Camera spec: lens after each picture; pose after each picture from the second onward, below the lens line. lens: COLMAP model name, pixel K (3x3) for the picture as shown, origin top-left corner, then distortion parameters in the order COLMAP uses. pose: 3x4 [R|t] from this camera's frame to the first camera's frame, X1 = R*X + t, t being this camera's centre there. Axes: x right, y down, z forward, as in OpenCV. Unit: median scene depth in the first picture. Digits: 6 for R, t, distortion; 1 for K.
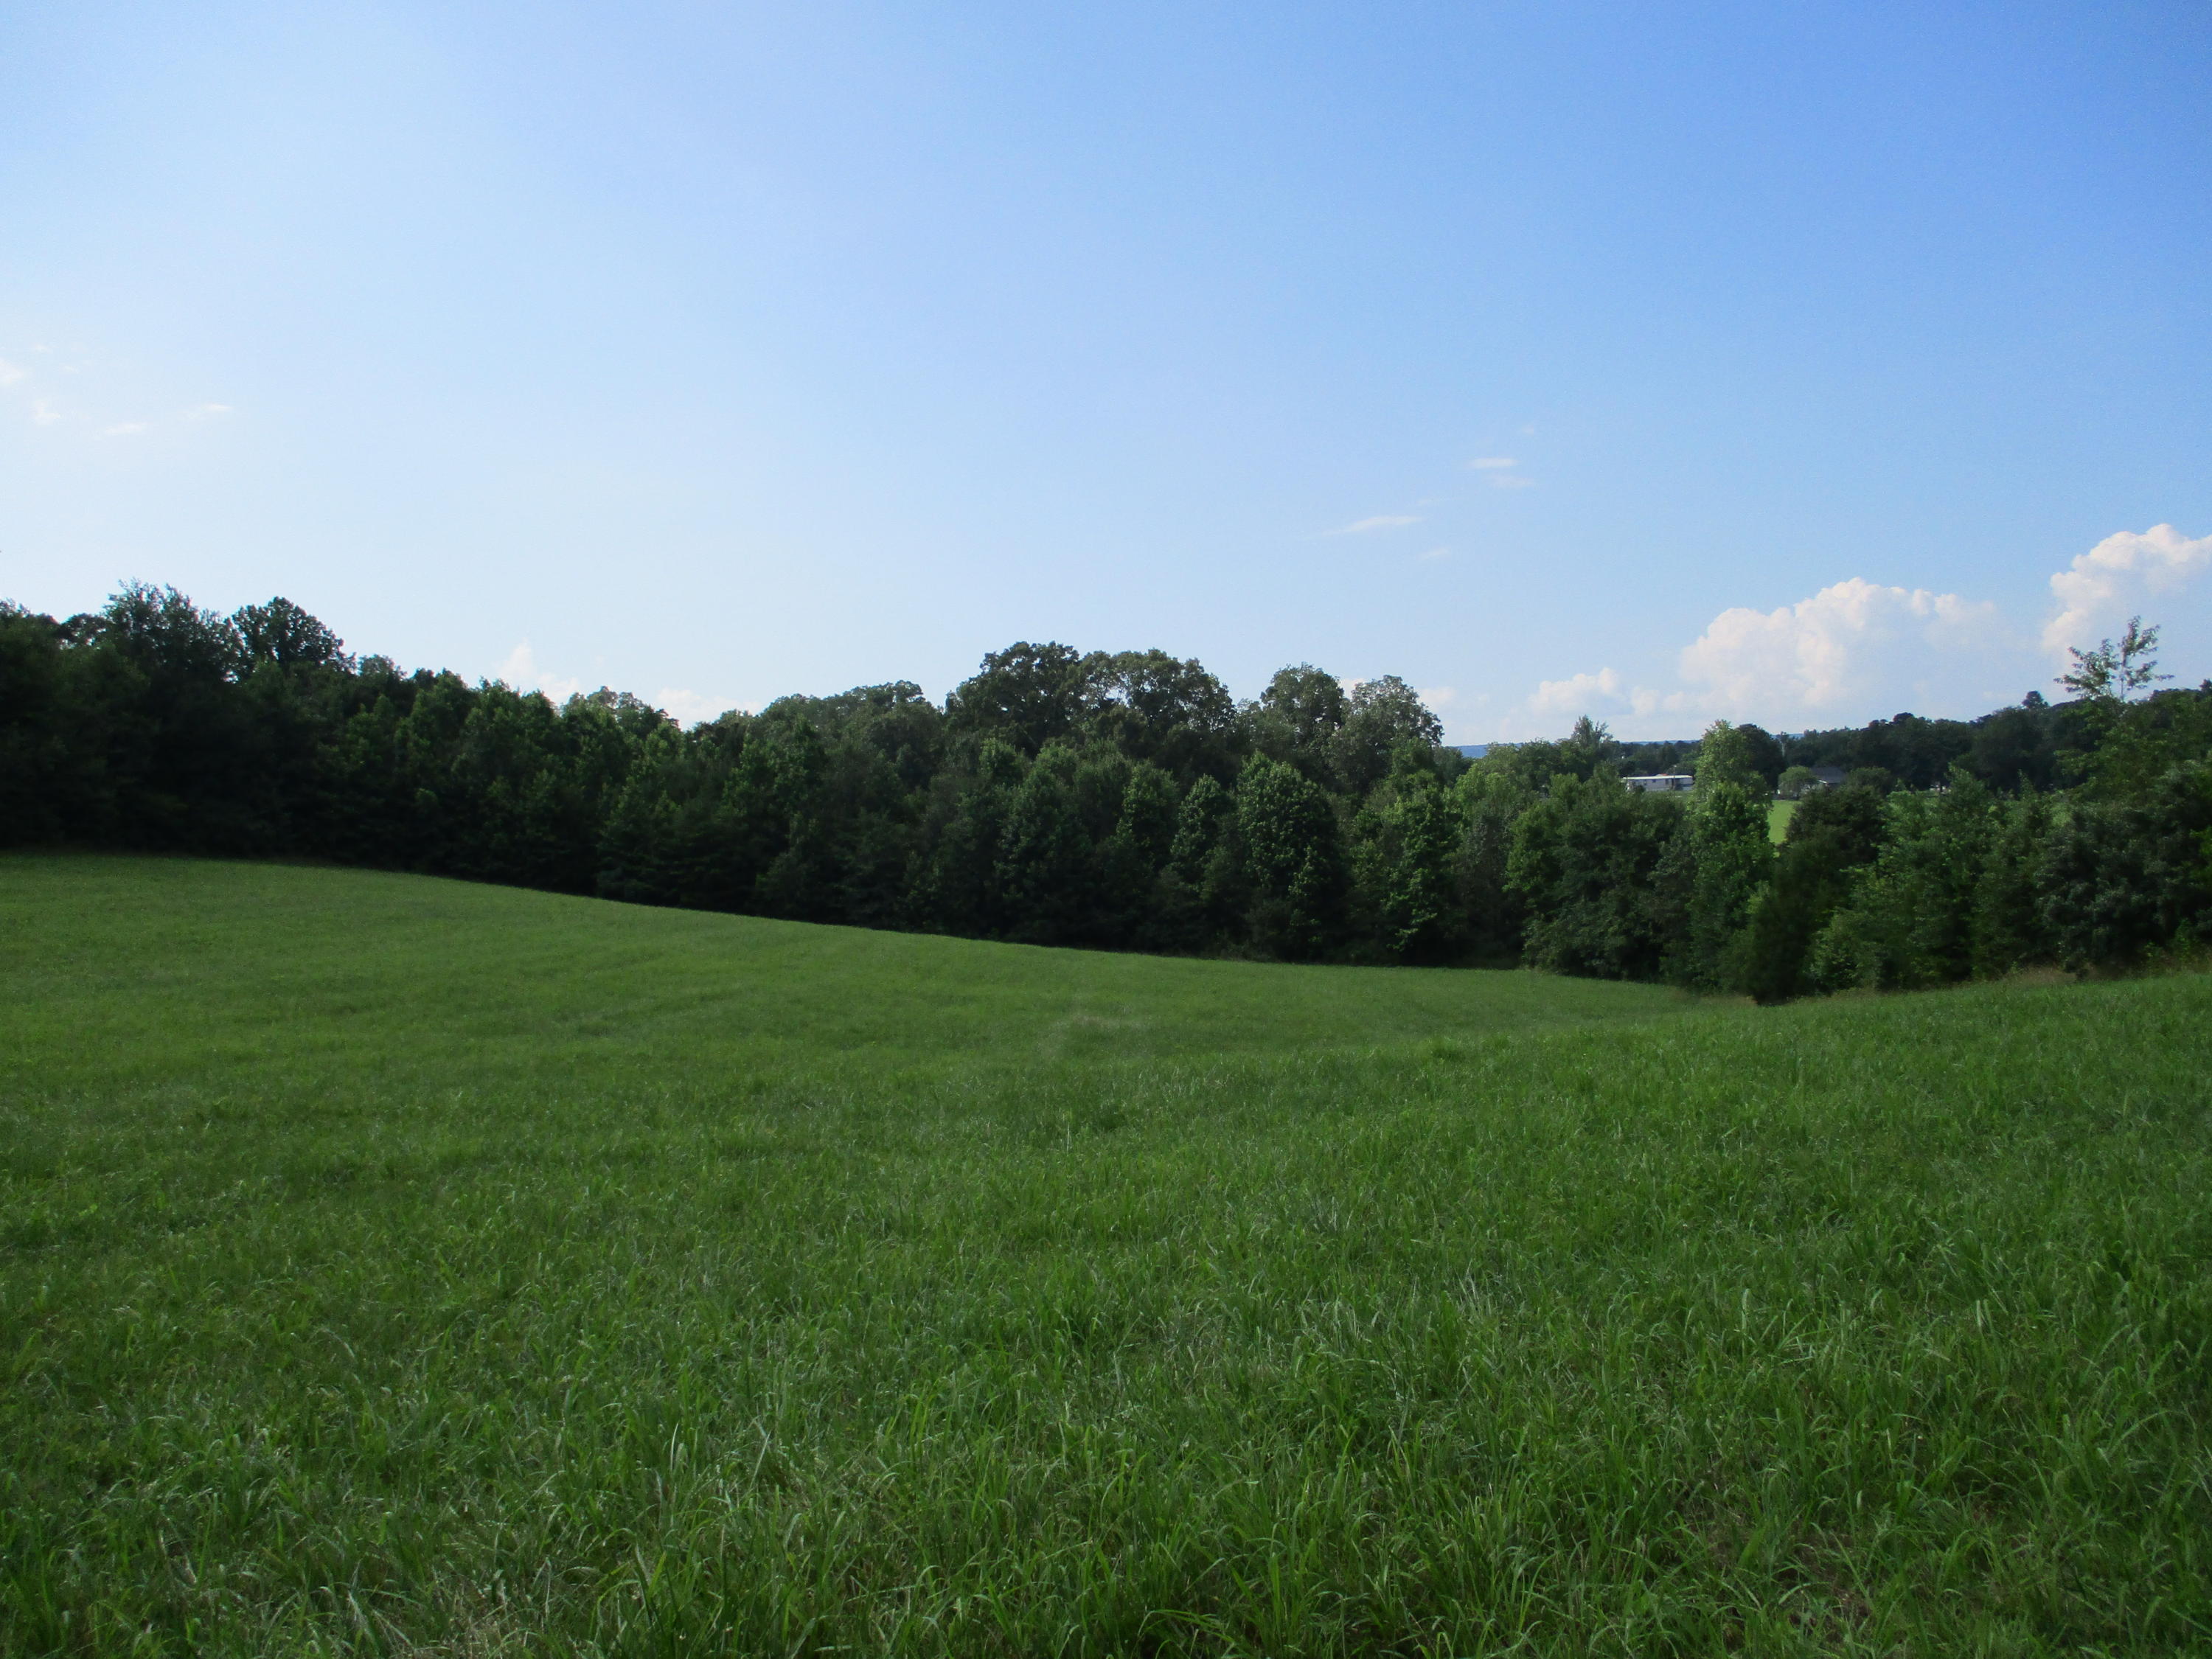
lens RADIAL K [[1845.4, 0, 1106.0], [0, 1845.4, 829.5], [0, 0, 1]] dist [-0.032747, 0.012548]
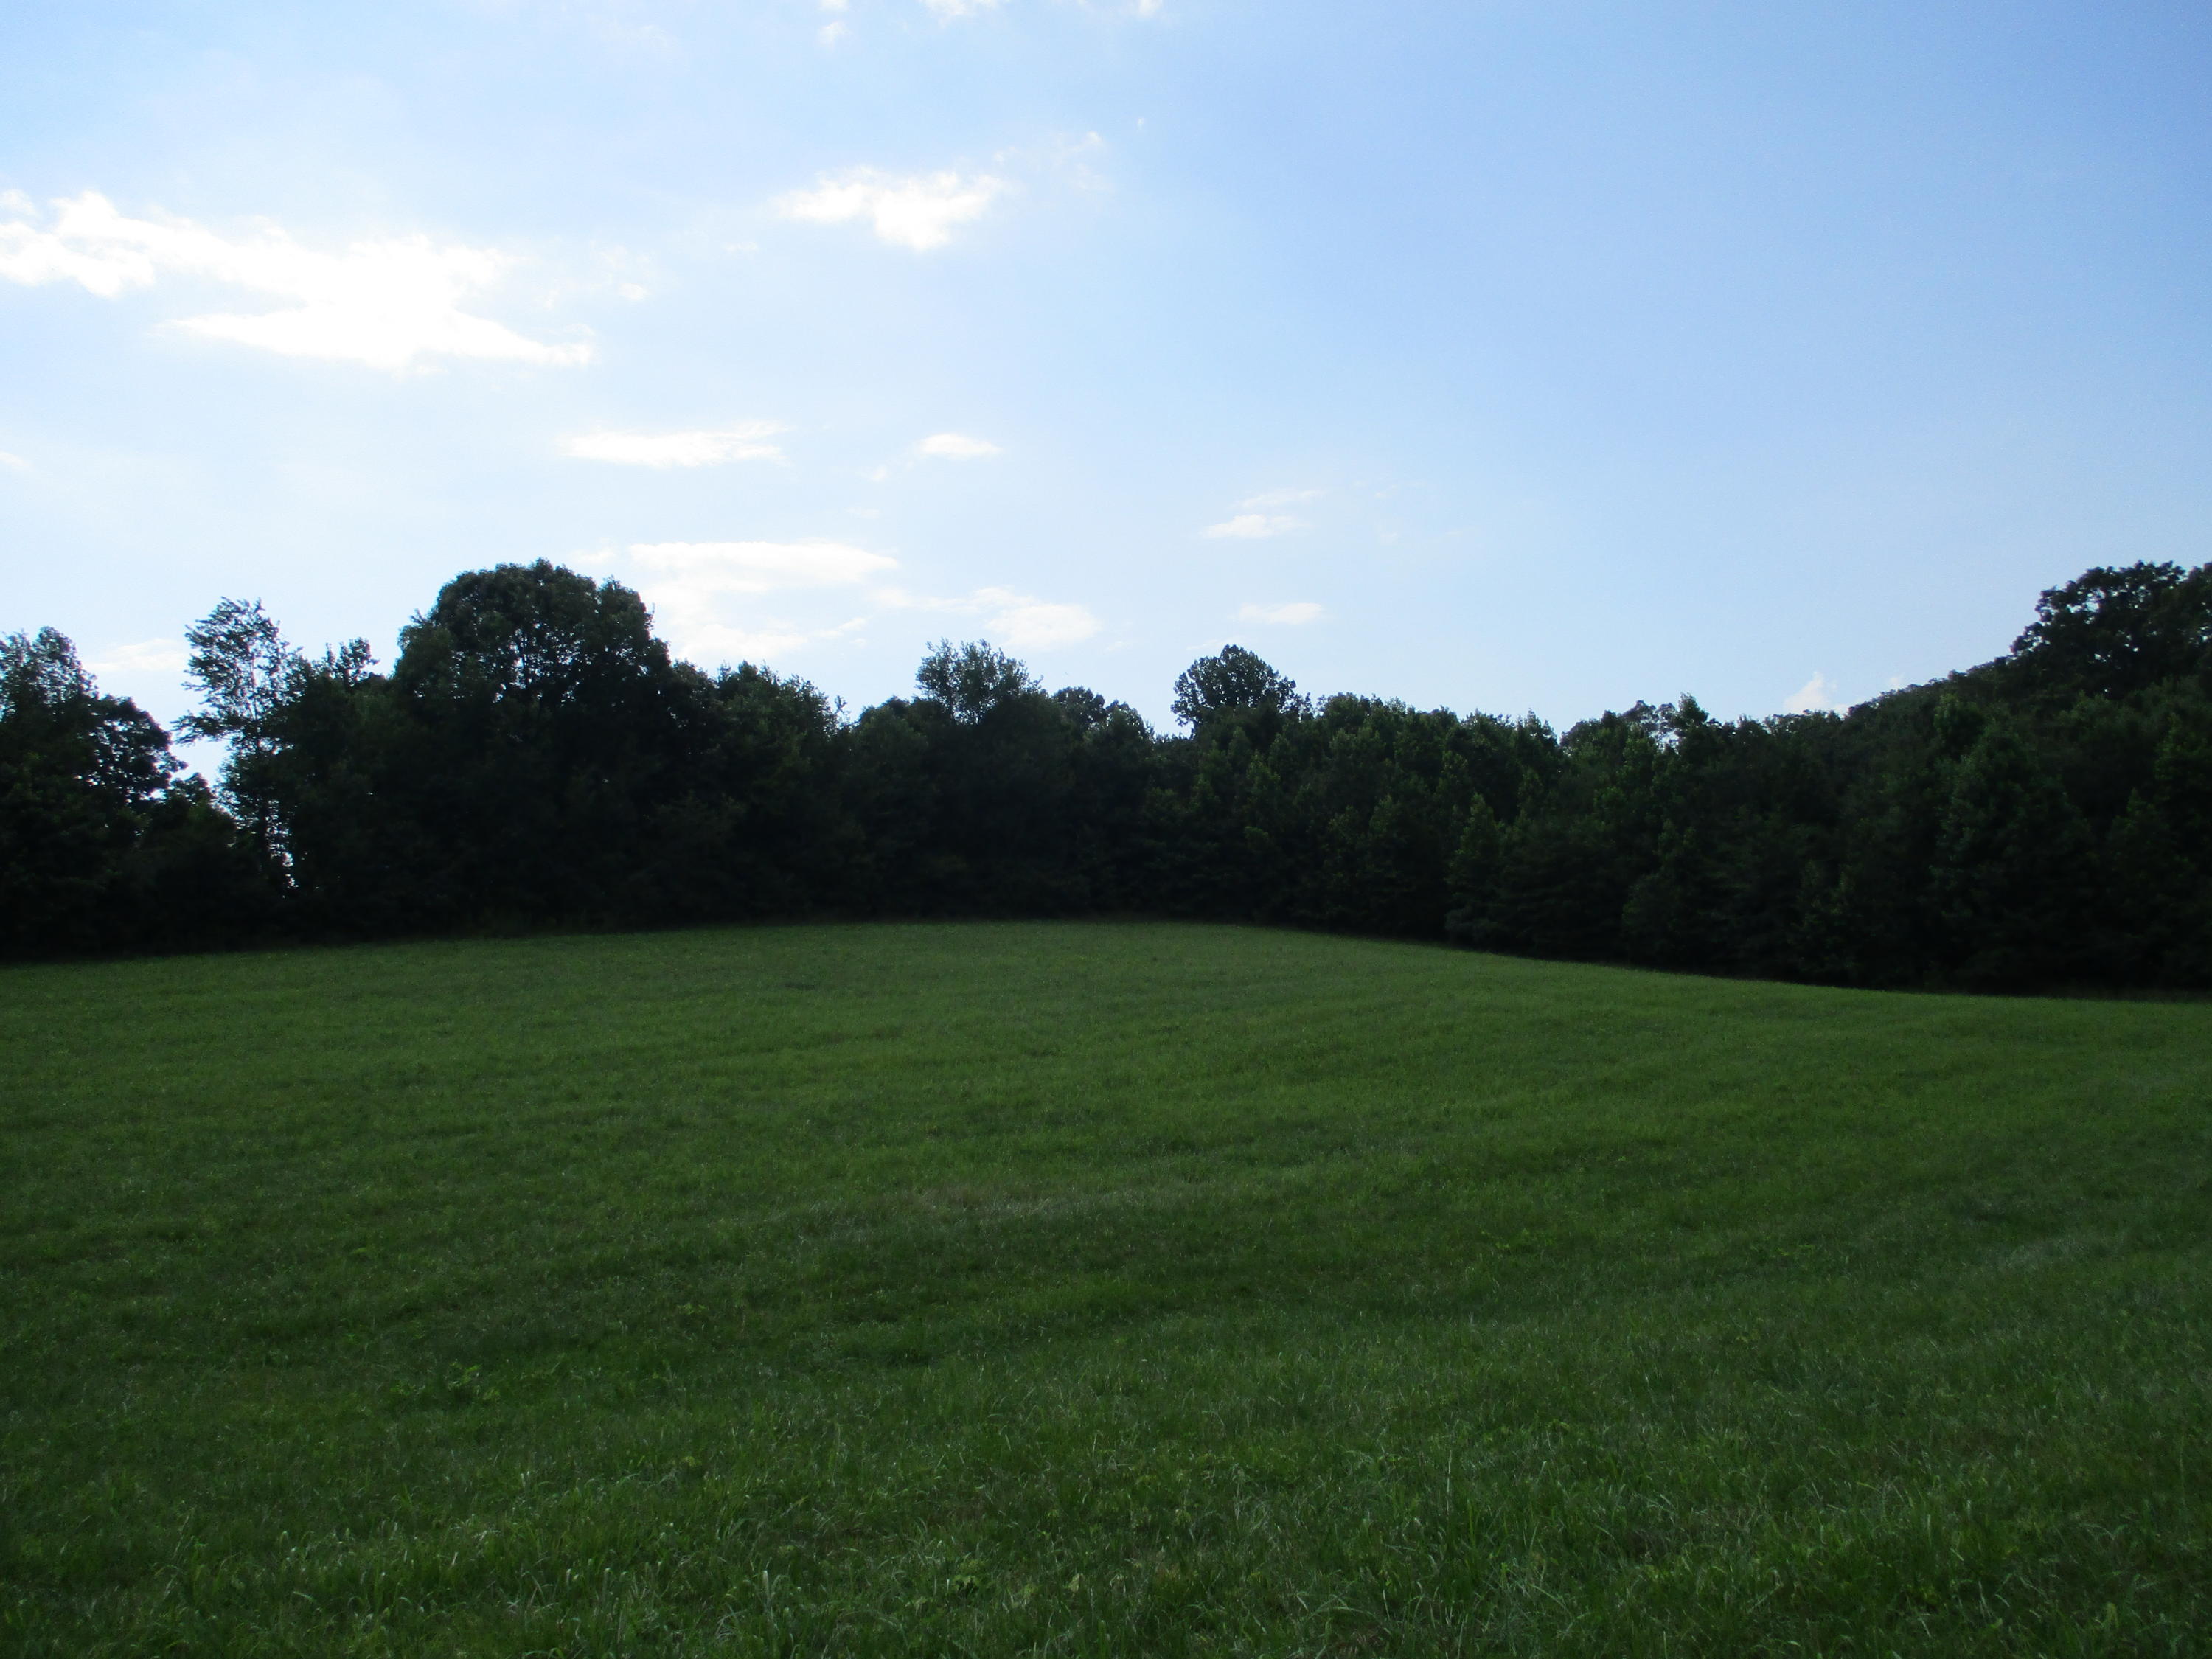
lens RADIAL K [[1832.4, 0, 1106.0], [0, 1832.4, 829.5], [0, 0, 1]] dist [-0.031762, 0.002412]
pose [[0.781235, -0.079095, -0.619205, 0.123929], [0.064754, 0.996857, -0.045635, 0.014428], [0.620869, -0.004444, 0.783902, 0.263259]]
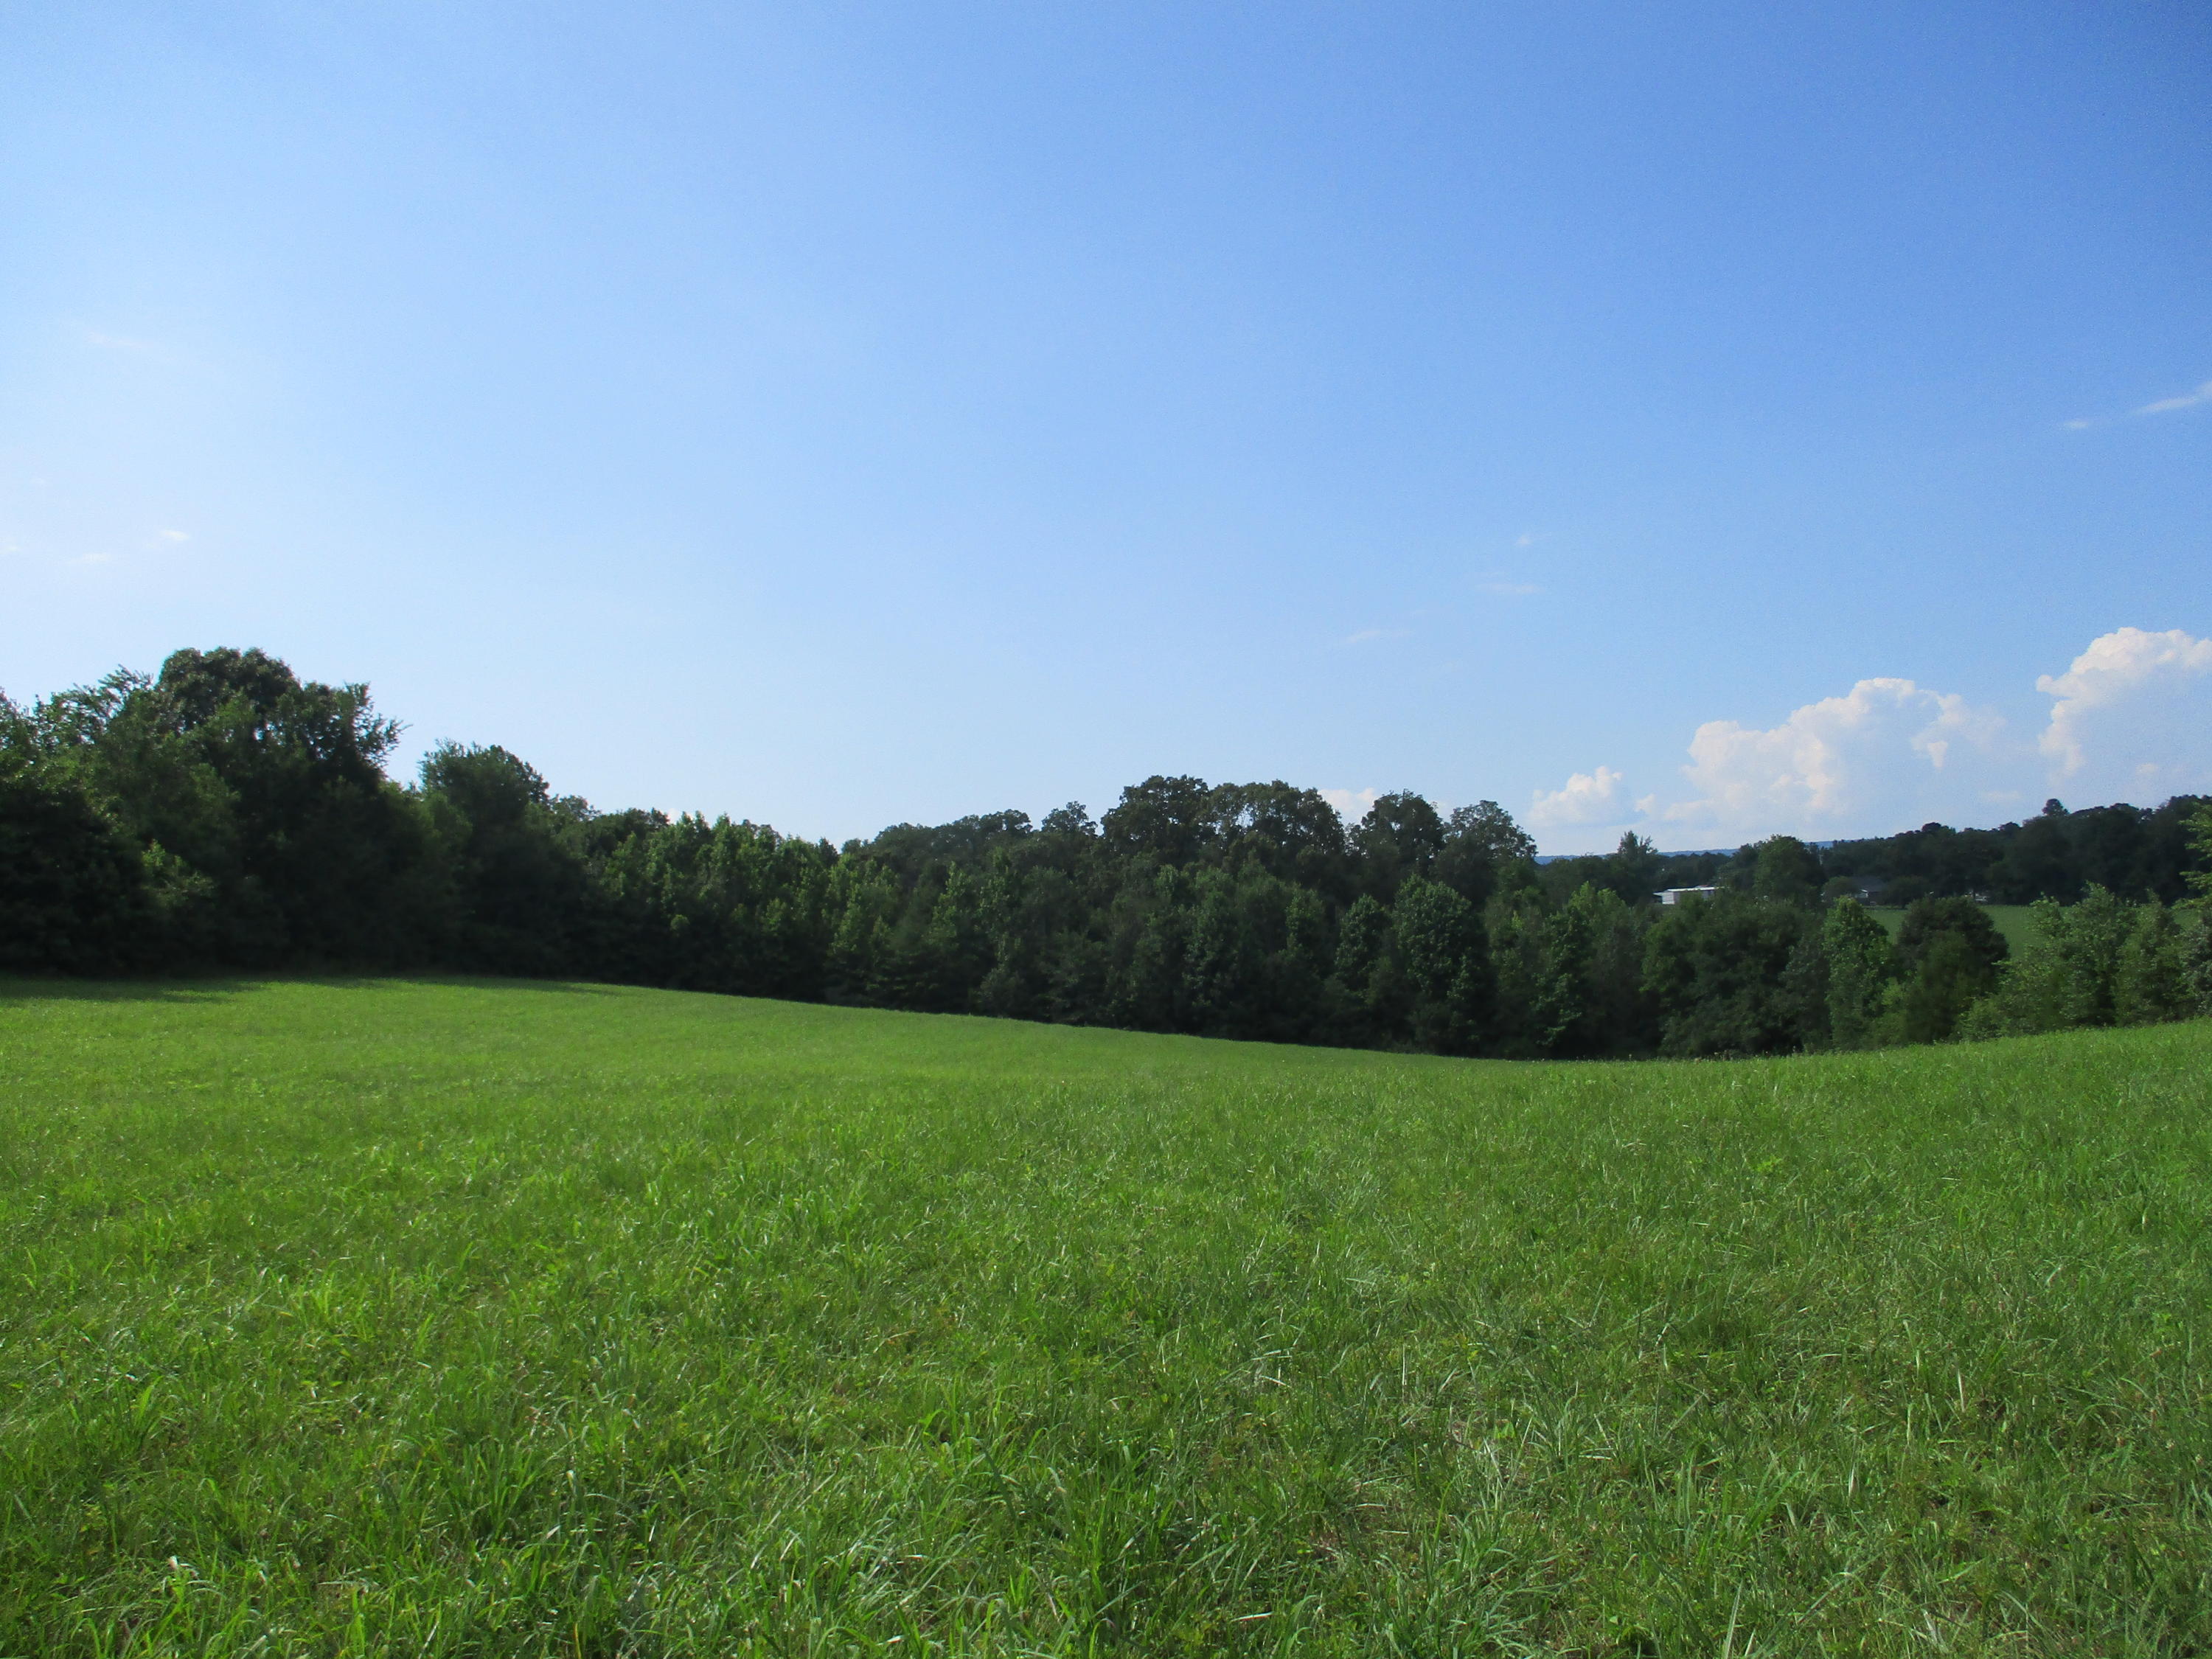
lens RADIAL K [[1845.4, 0, 1106.0], [0, 1845.4, 829.5], [0, 0, 1]] dist [-0.032747, 0.012548]
pose [[0.999885, -0.014212, -0.005291, -0.100350], [0.013843, 0.997845, -0.064143, 0.001040], [0.006191, 0.064063, 0.997927, -0.139096]]
